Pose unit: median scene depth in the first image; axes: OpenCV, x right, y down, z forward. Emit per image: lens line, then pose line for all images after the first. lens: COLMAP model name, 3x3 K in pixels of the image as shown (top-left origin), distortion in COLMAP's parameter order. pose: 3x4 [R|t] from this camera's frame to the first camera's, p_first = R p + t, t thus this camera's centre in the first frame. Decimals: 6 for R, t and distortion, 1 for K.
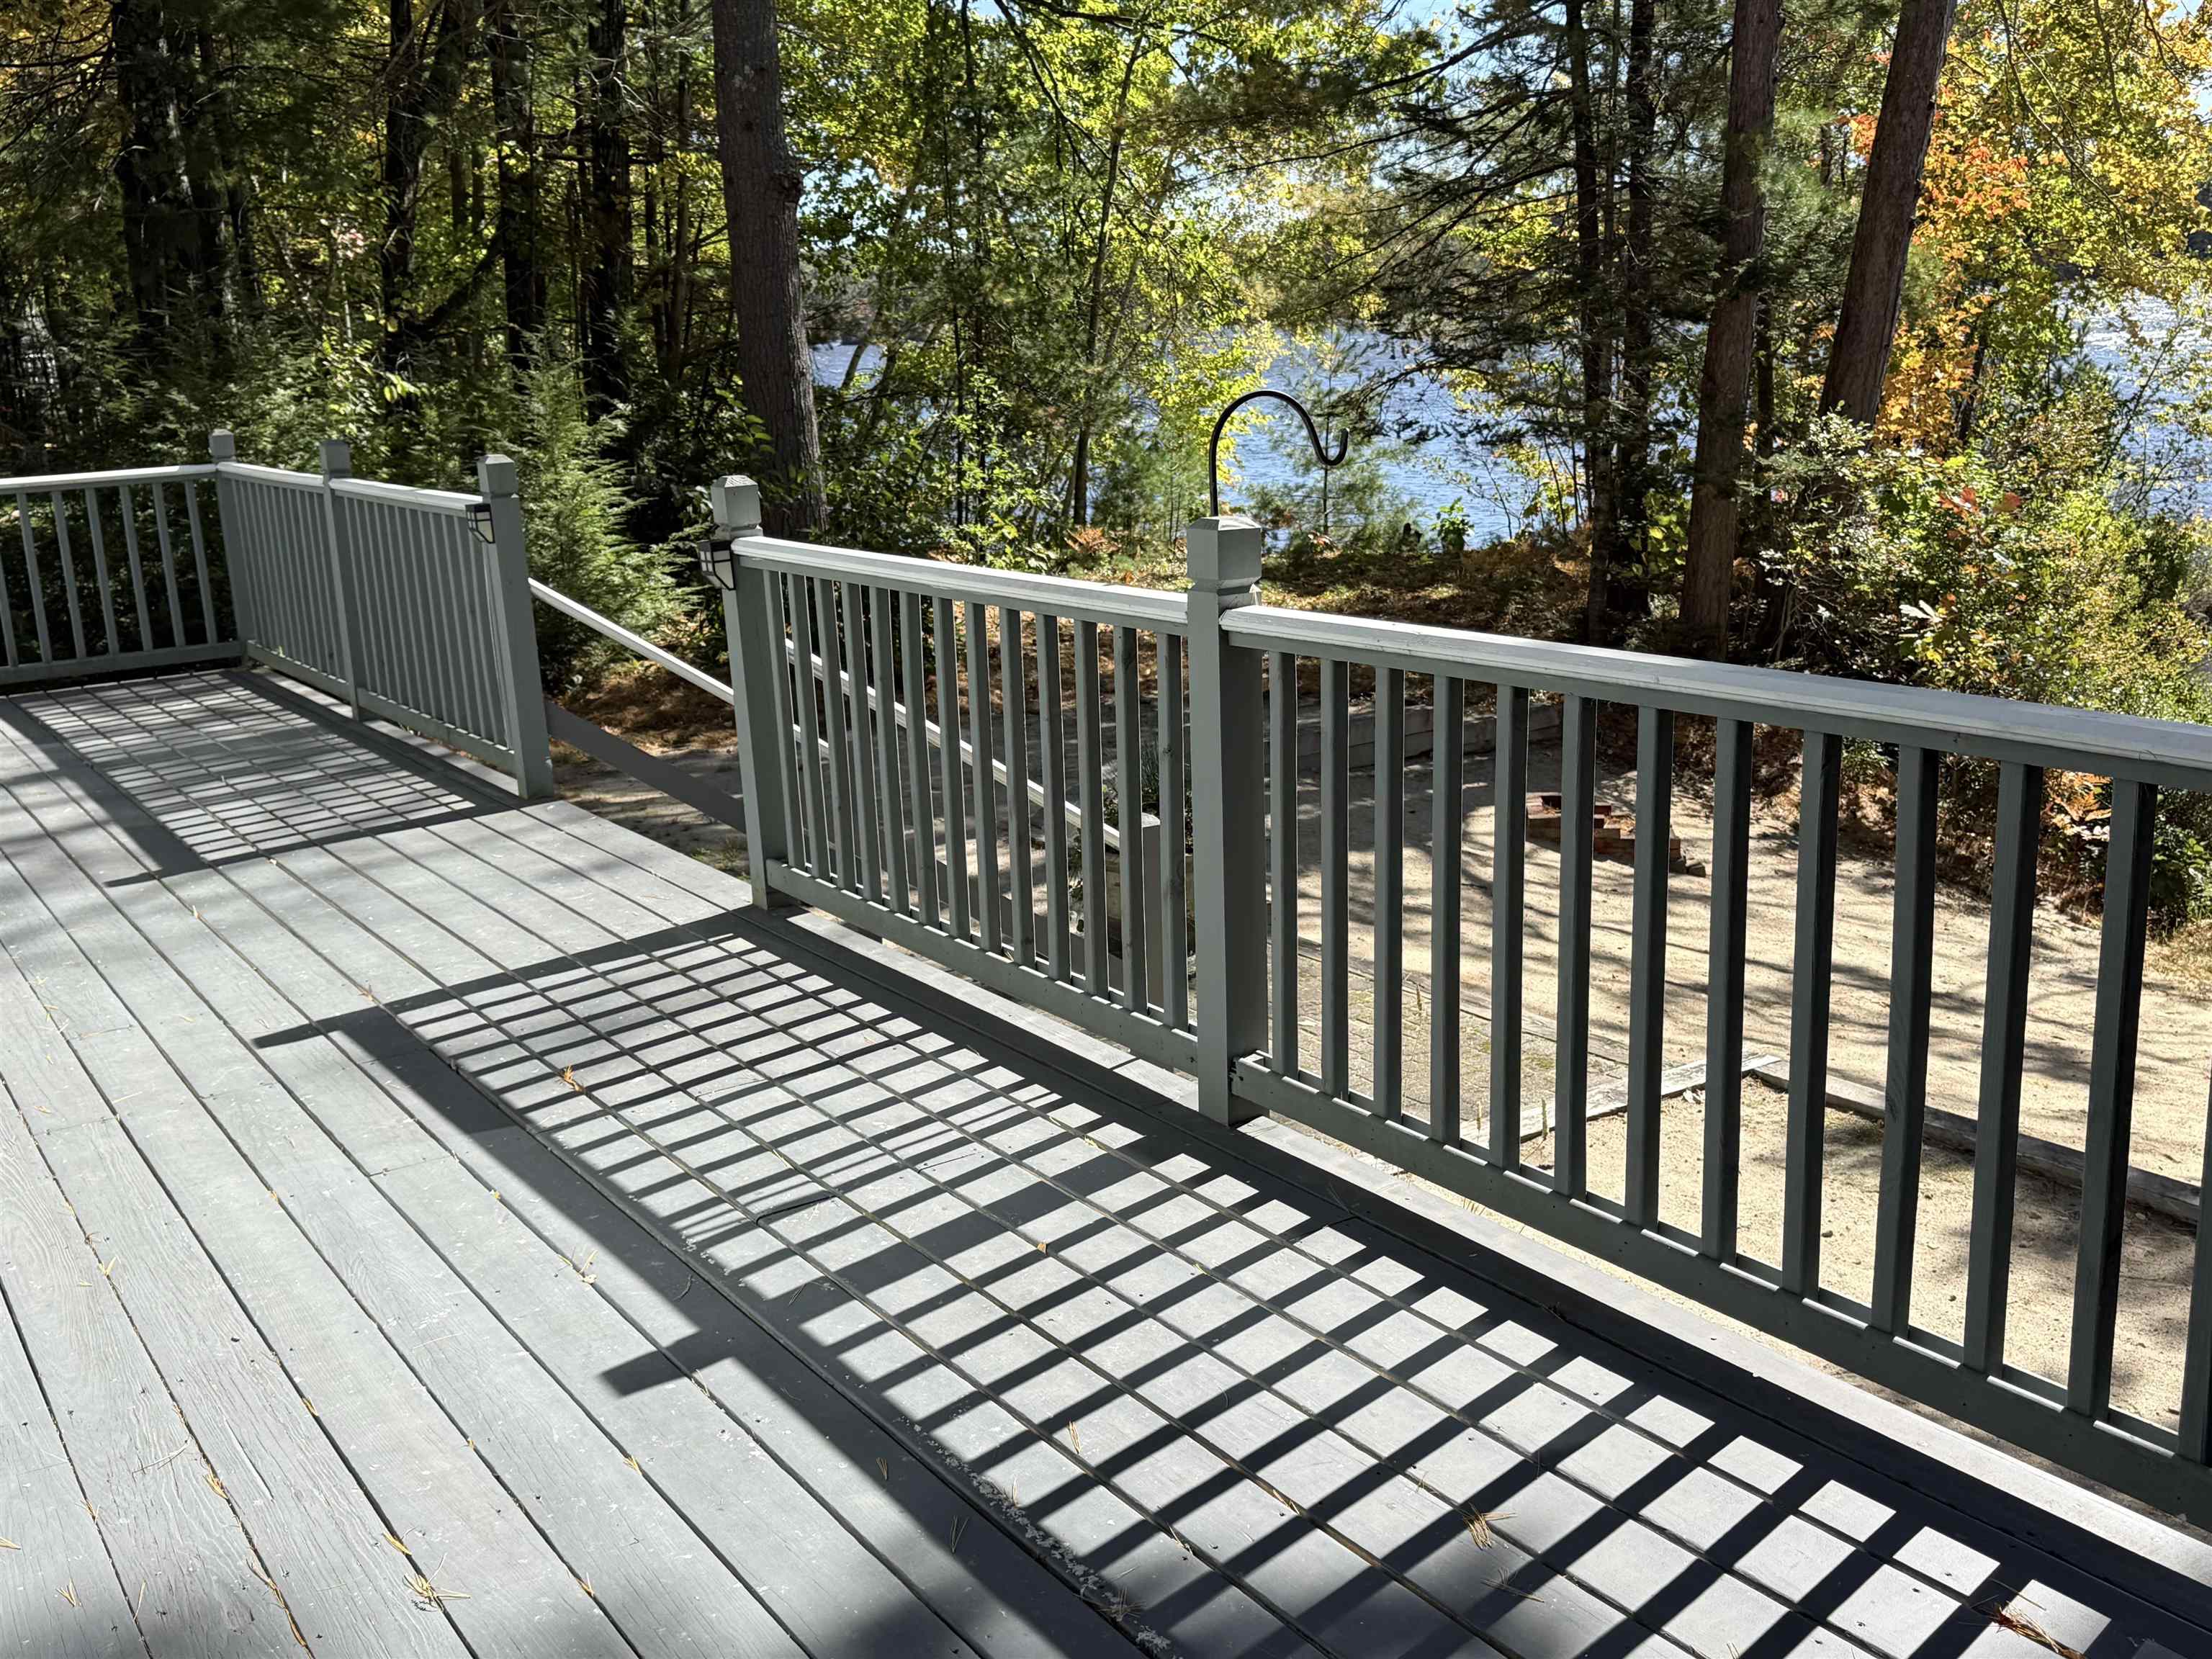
lens RADIAL K [[2091.9, 0, 1106.0], [0, 2091.9, 829.5], [0, 0, 1]] dist [-0.001981, 0.009259]
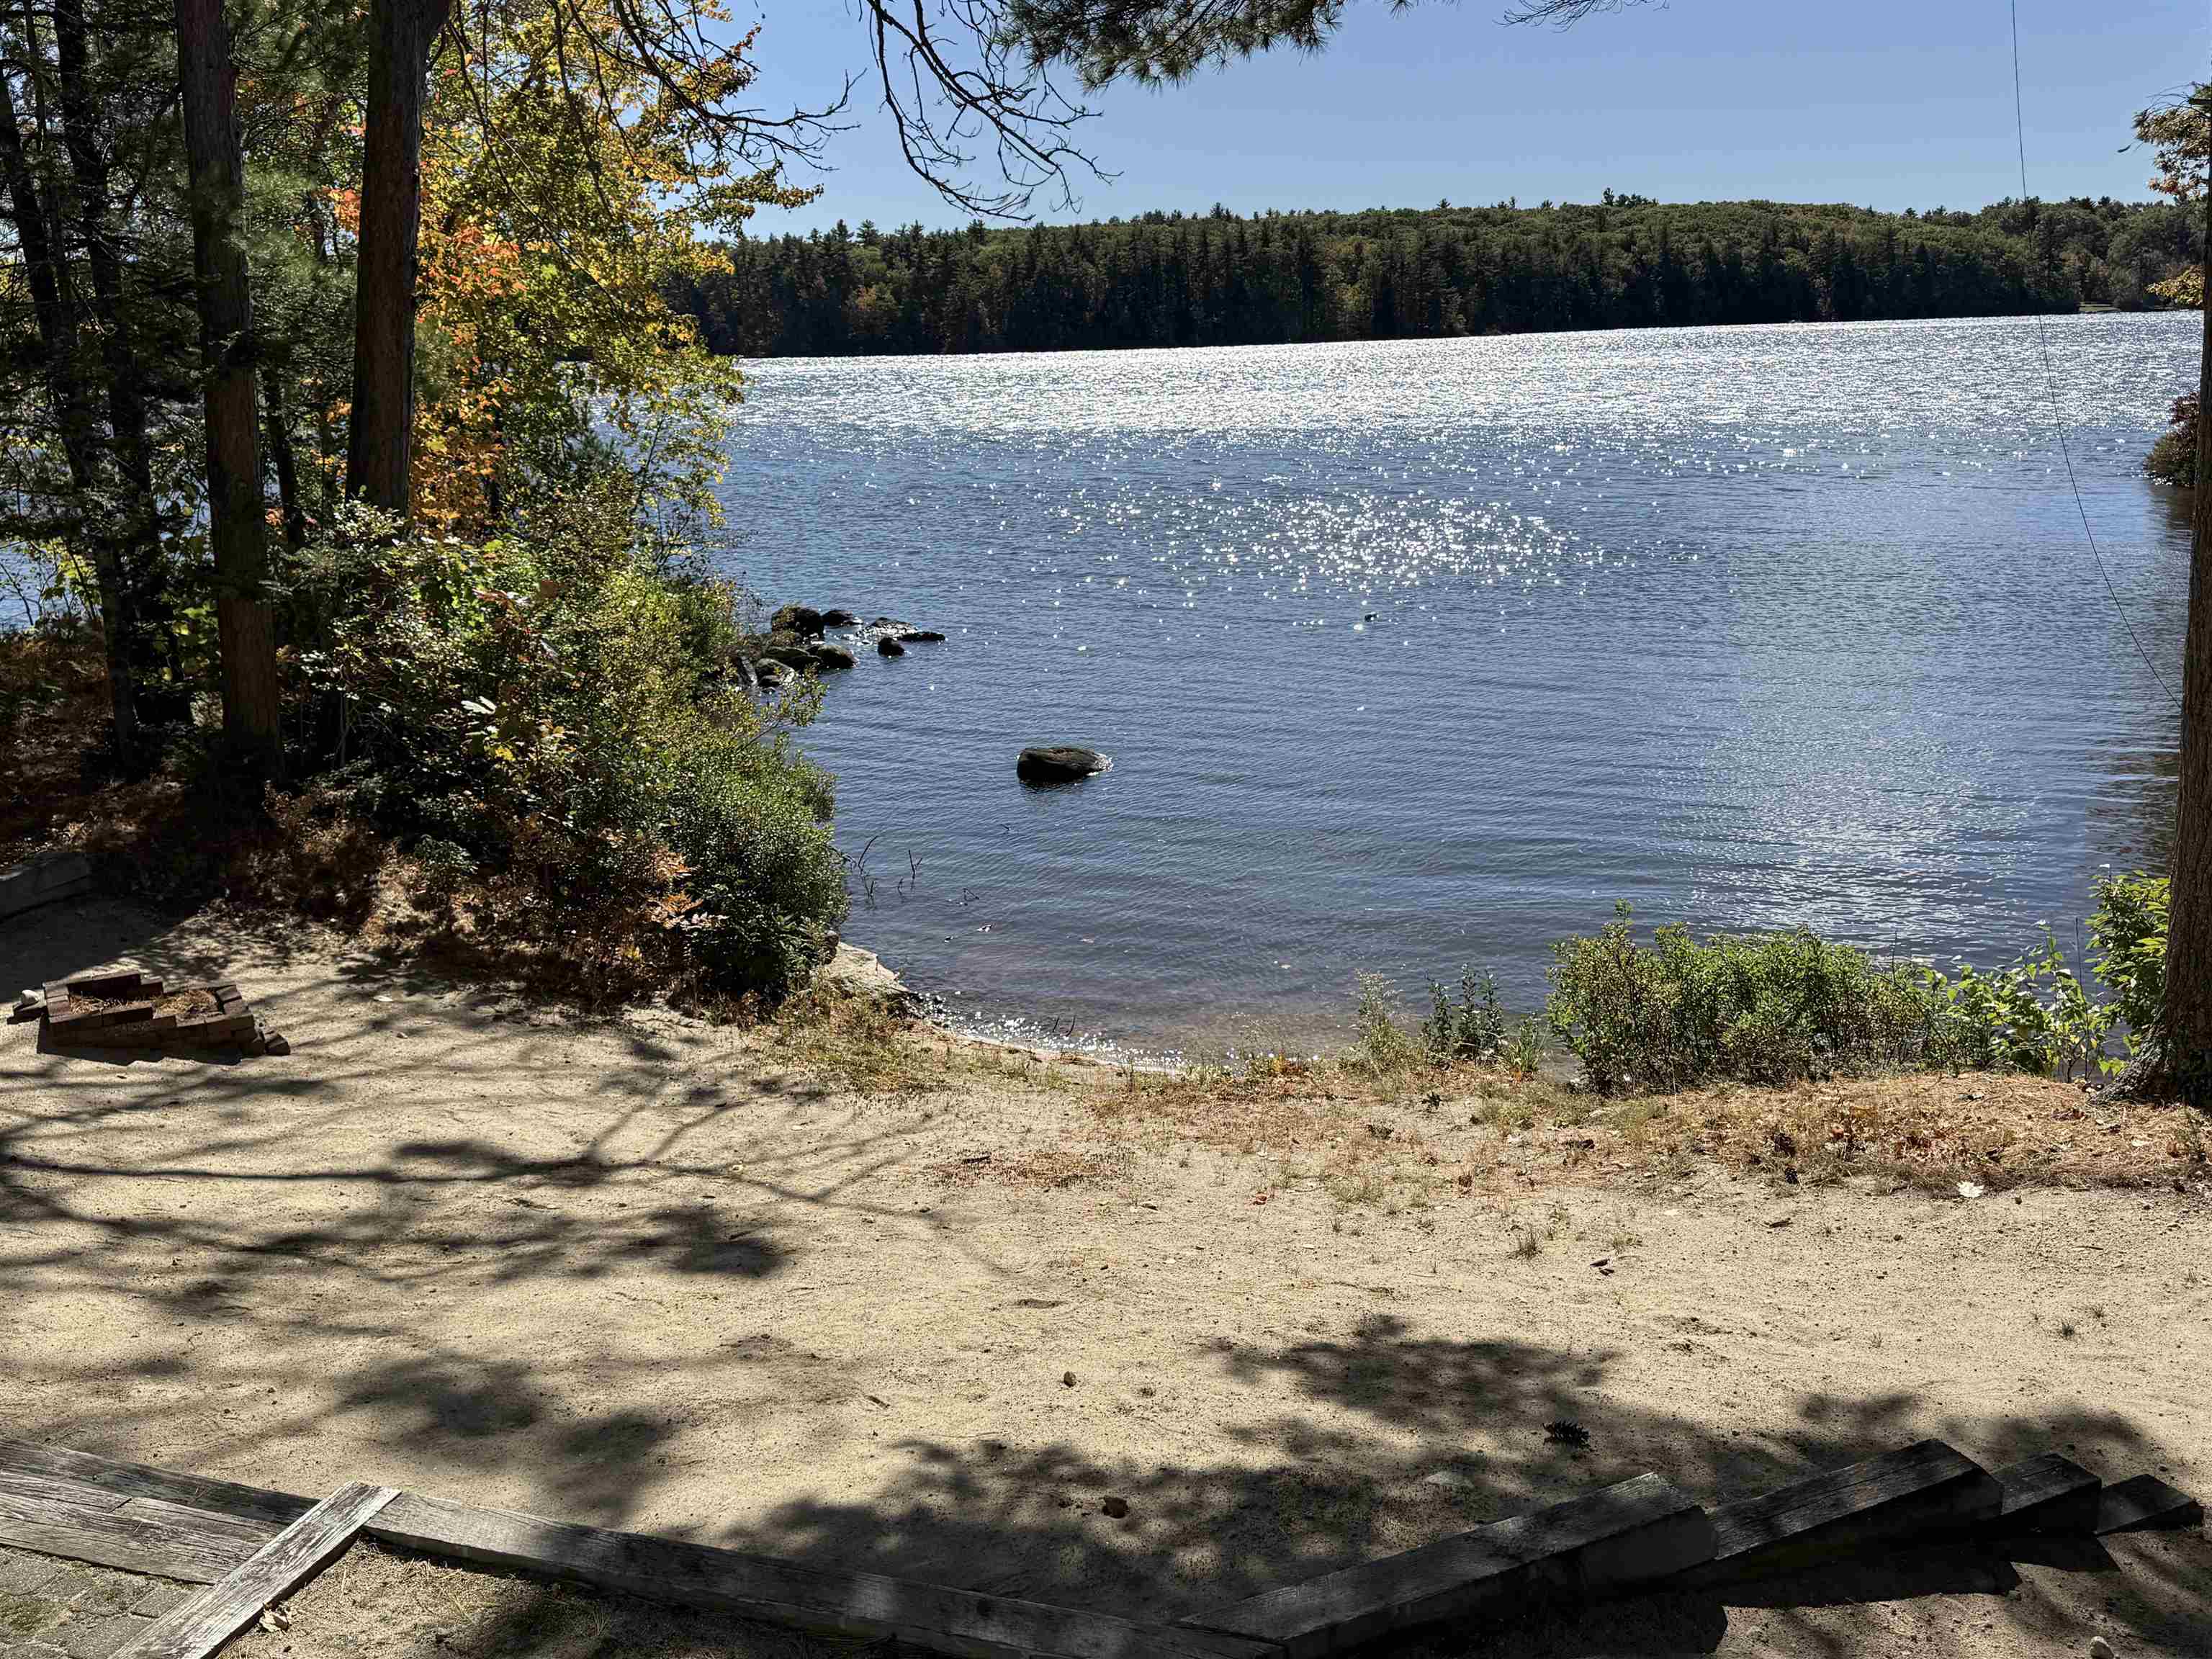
lens RADIAL K [[1815.4, 0, 1106.0], [0, 1815.4, 829.5], [0, 0, 1]] dist [0.001501, -0.003882]
pose [[0.760897, -0.136130, 0.634432, 0.065177], [0.138315, 0.989301, 0.046388, -0.043663], [-0.633960, 0.052455, 0.771585, 0.167289]]
